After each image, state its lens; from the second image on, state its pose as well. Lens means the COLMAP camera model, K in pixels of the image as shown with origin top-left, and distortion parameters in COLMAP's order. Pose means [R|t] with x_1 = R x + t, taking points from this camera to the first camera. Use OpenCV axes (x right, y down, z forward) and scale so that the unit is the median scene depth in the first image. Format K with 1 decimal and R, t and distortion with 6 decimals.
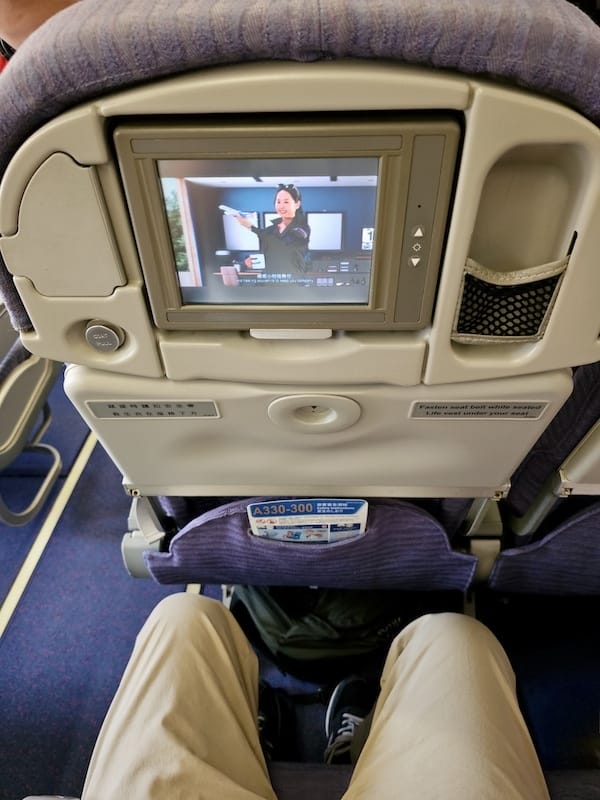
lens RADIAL K [[535.0, 0, 294.3], [0, 535.0, 394.3], [0, 0, 1]] dist [0.026775, -0.028184]
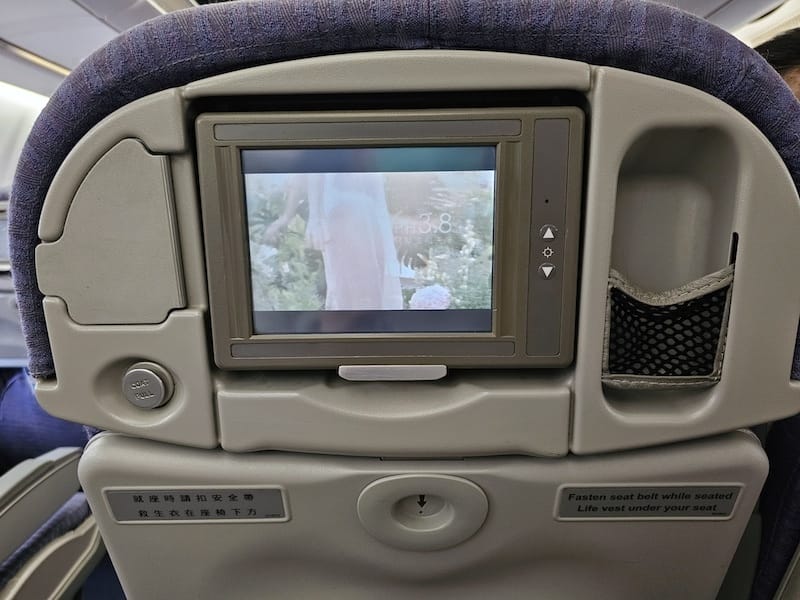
lens RADIAL K [[535.0, 0, 393.3], [0, 535.0, 303.3], [0, 0, 1]] dist [0.026775, -0.028184]
pose [[0.999722, 0.005068, 0.023037, -0.024691], [0.006632, 0.876868, -0.480685, 0.173010], [-0.022637, 0.480704, 0.876591, 0.297053]]
